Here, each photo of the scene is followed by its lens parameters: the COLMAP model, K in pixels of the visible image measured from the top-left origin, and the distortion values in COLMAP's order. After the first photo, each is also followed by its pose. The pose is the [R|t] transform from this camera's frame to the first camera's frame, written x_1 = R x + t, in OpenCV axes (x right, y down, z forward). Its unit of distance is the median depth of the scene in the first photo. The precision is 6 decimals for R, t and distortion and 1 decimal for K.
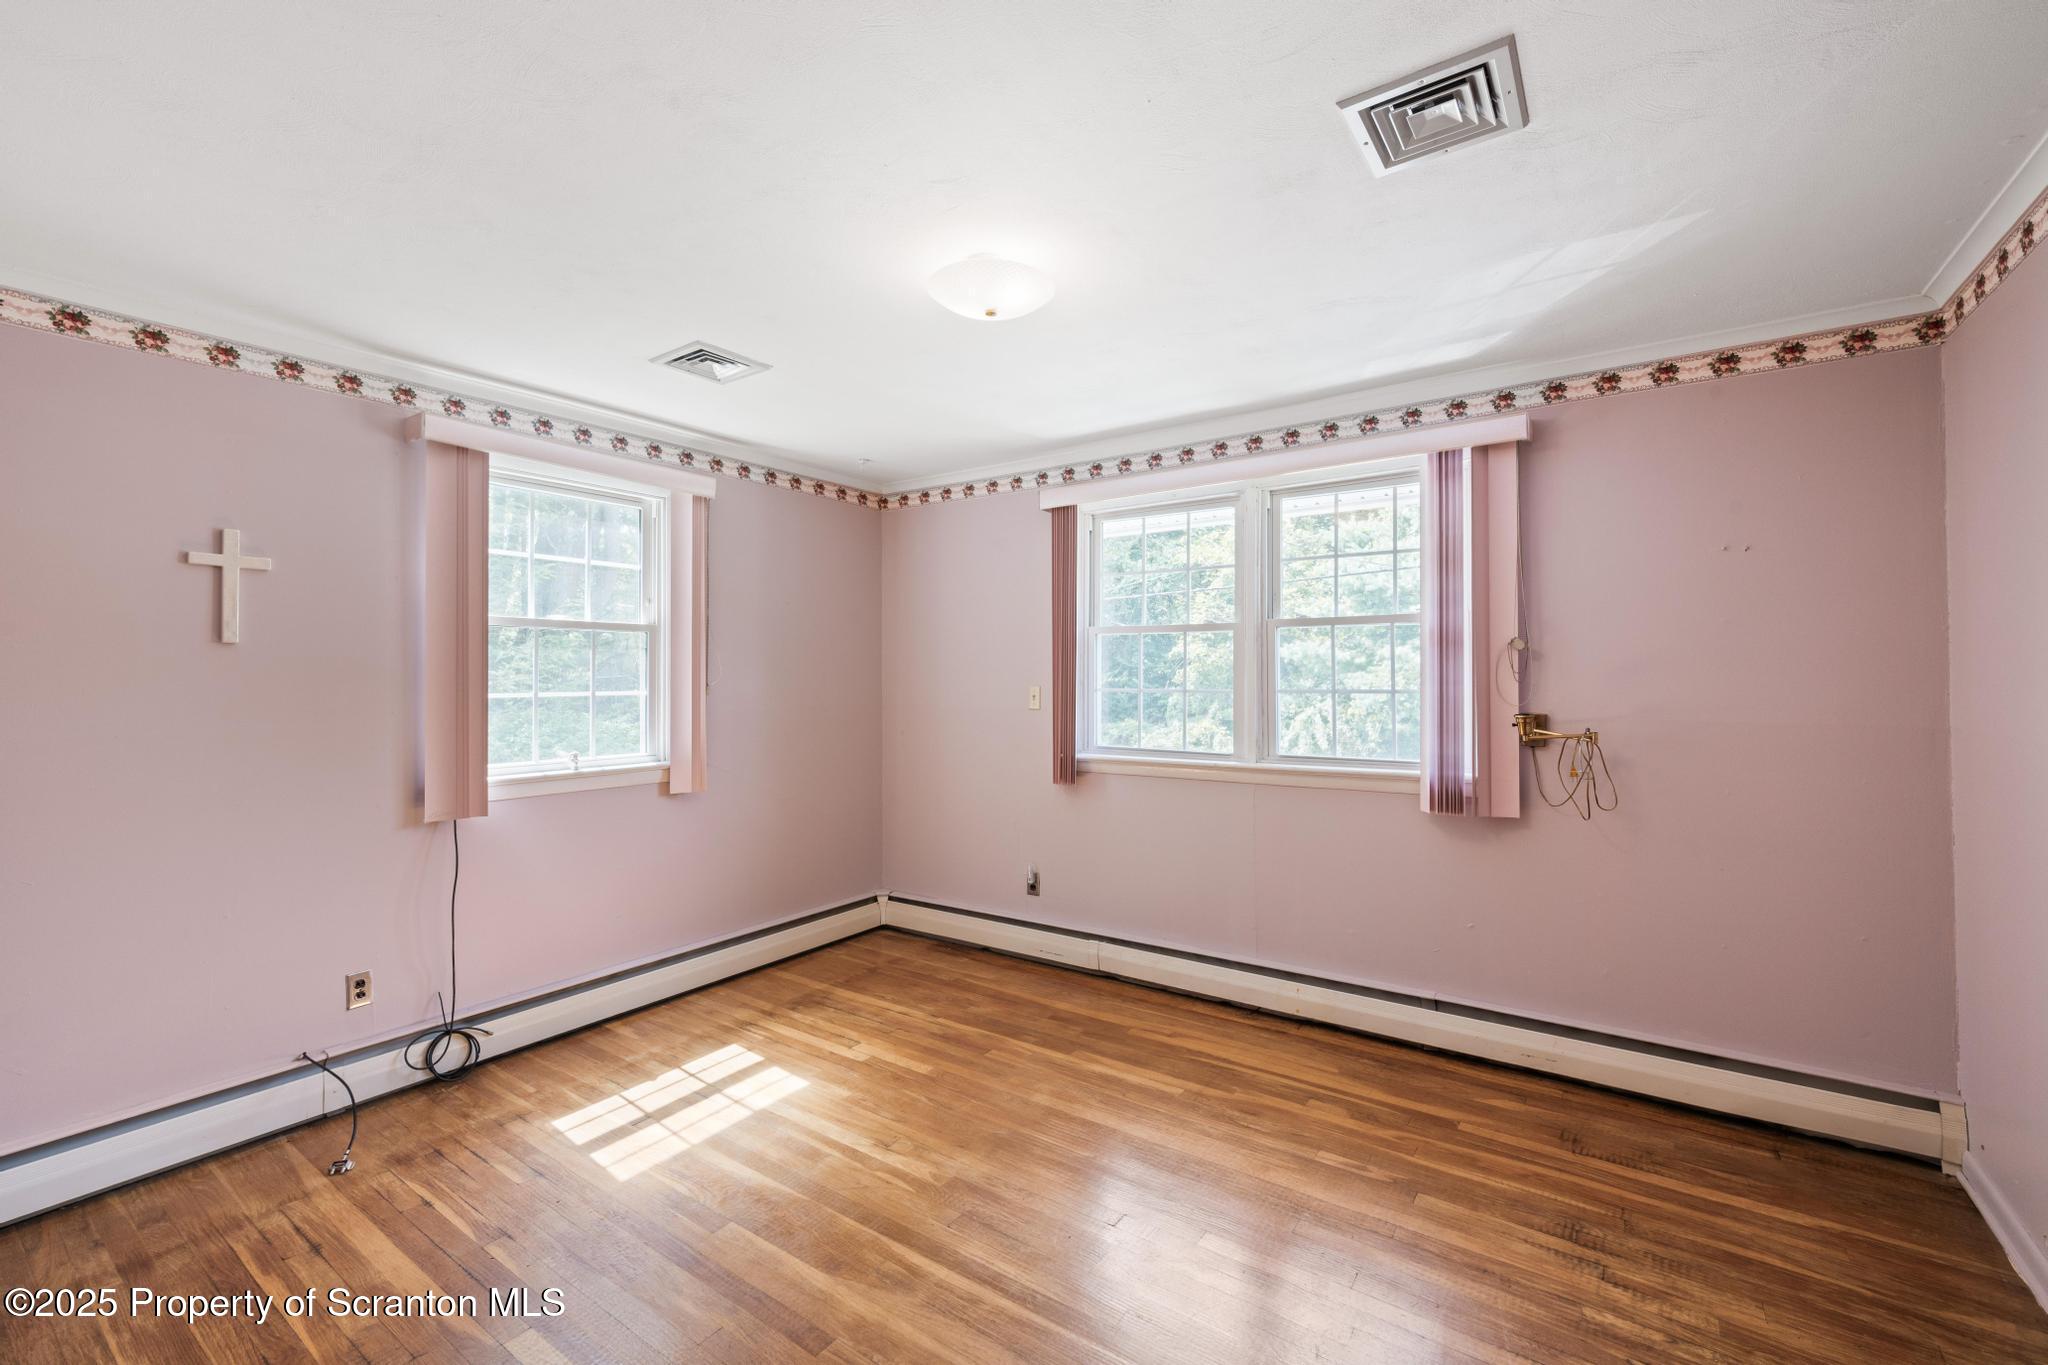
lens RADIAL K [[848.9, 0, 1012.3], [0, 848.9, 672.5], [0, 0, 1]] dist [0.000590, 0.000053]
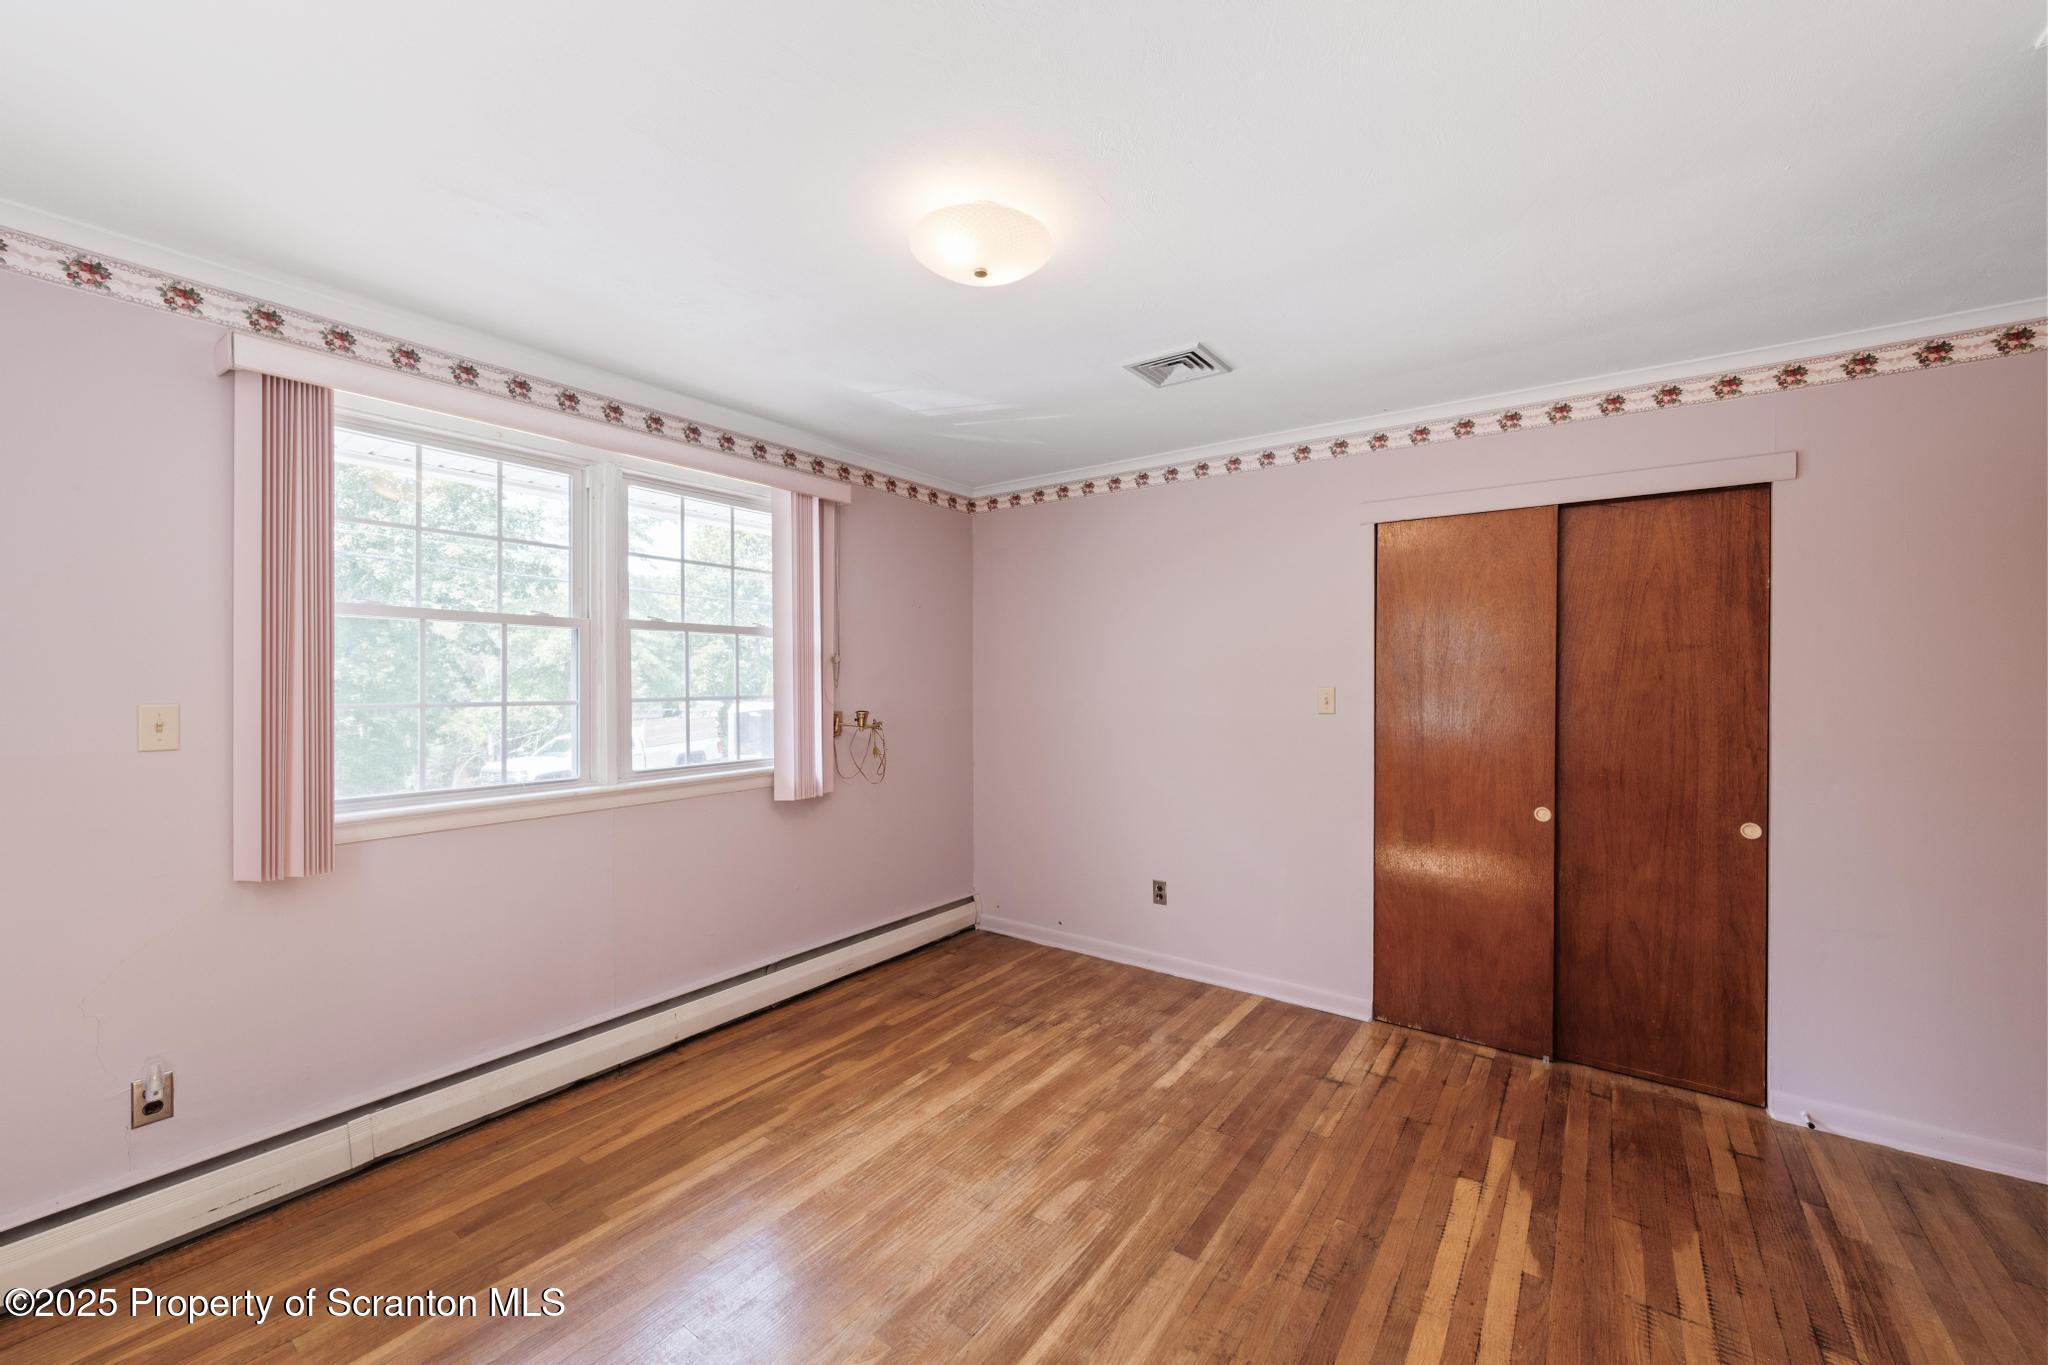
lens RADIAL K [[803.9, 0, 1028.7], [0, 803.9, 689.1], [0, 0, 1]] dist [0.001994, -0.000564]
pose [[-0.000732, -0.006516, 0.999979, -0.662914], [-0.004099, 0.999970, 0.006513, 0.003580], [-0.999991, -0.004095, -0.000758, 0.722000]]
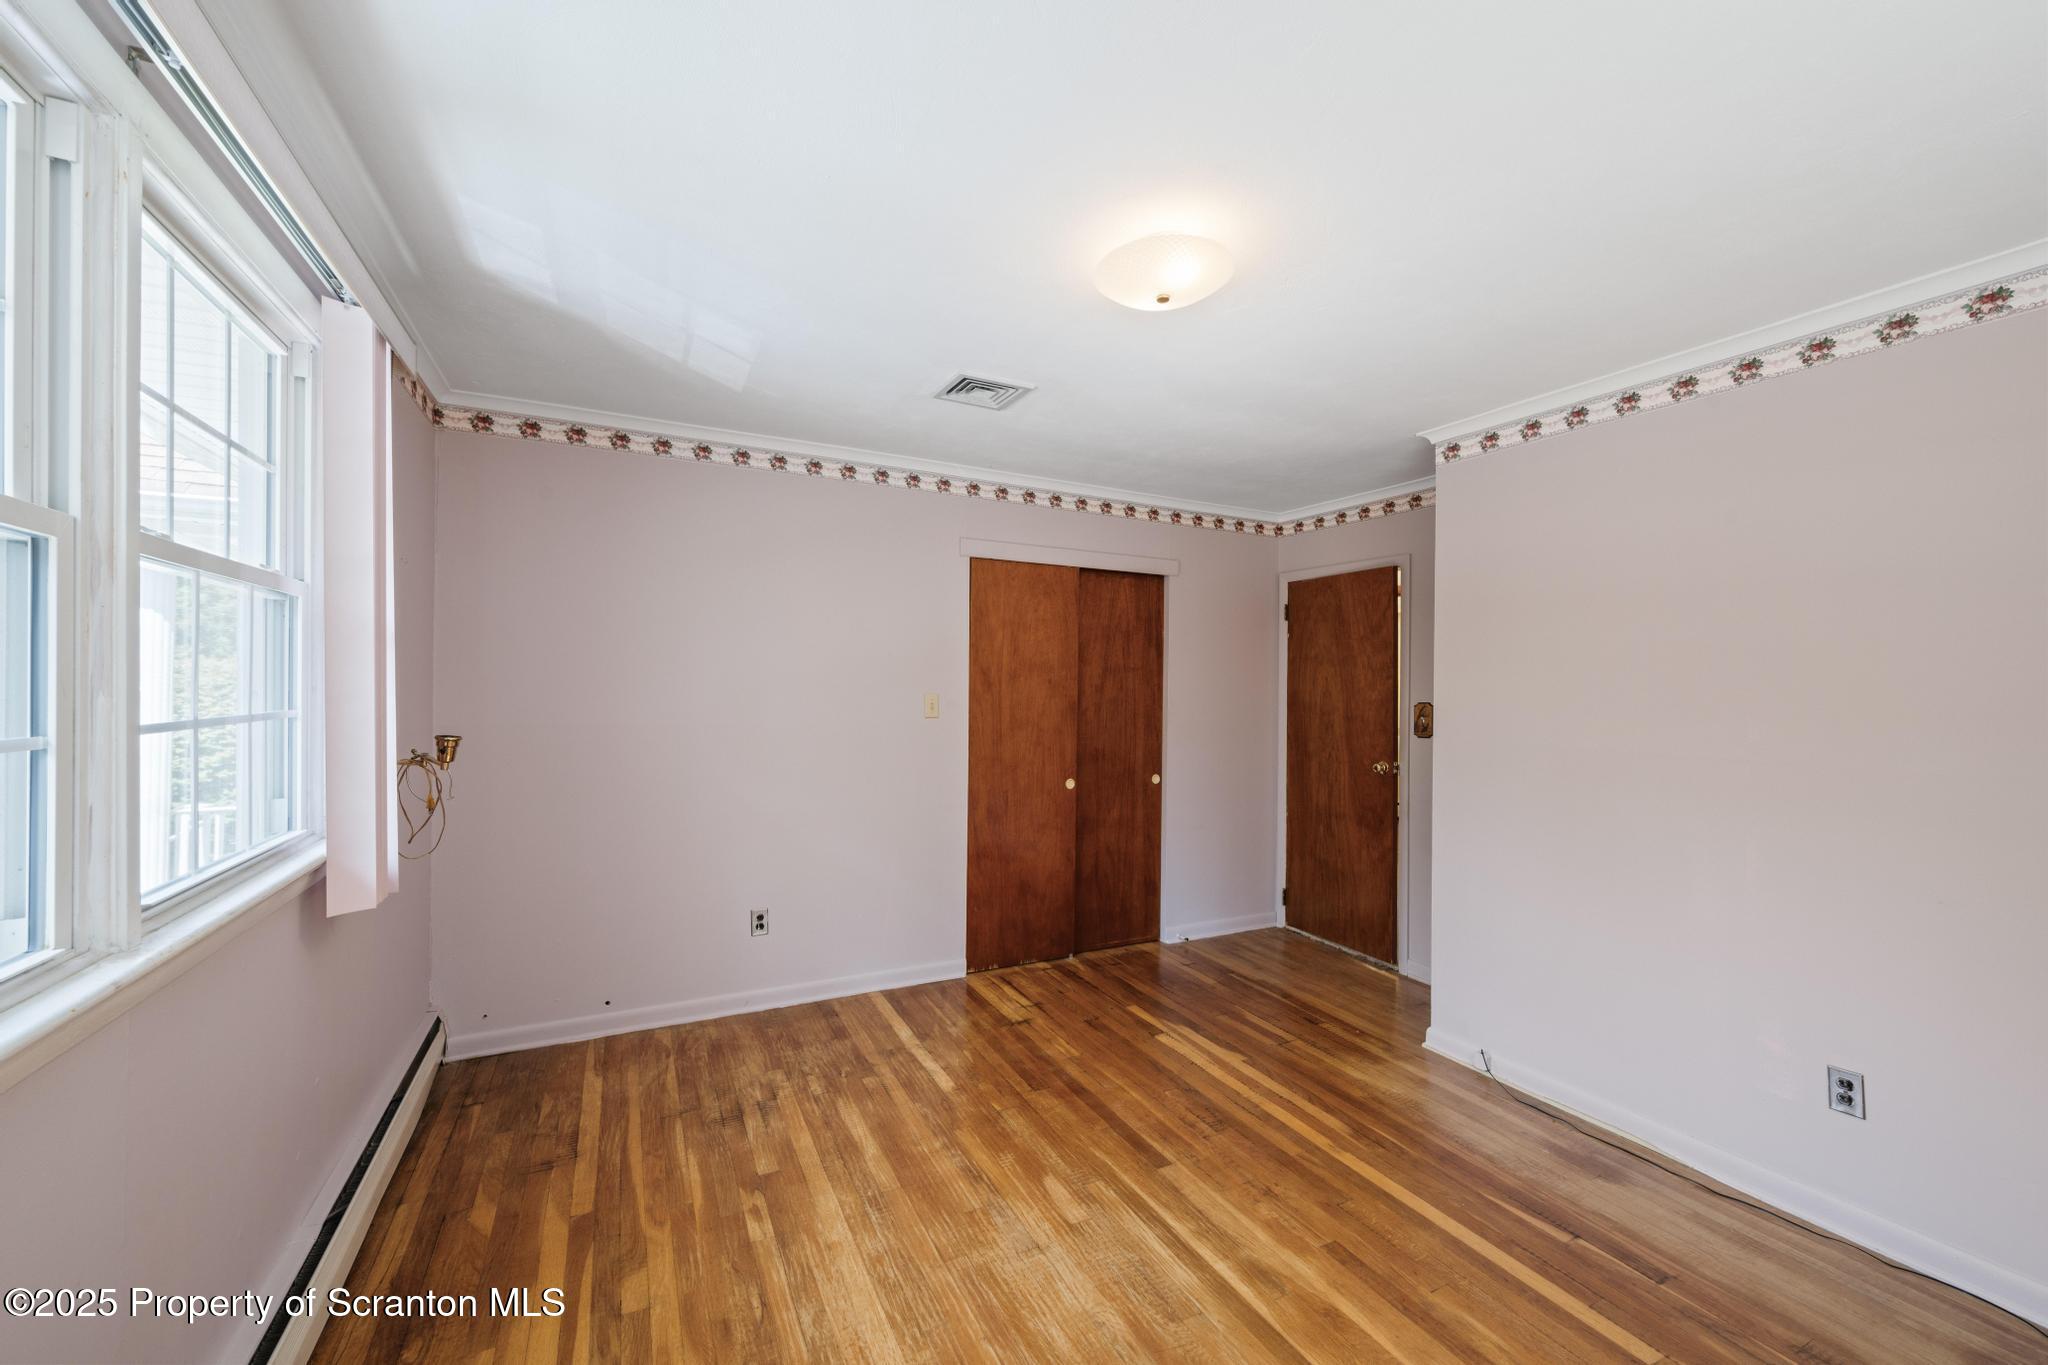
lens RADIAL K [[803.9, 0, 1025.5], [0, 803.9, 690.0], [0, 0, 1]] dist [0.001994, -0.000564]
pose [[-0.892239, -0.007267, 0.451505, -0.218485], [-0.009415, 0.999953, -0.002510, 0.001764], [-0.451466, -0.006490, -0.892265, 1.403920]]
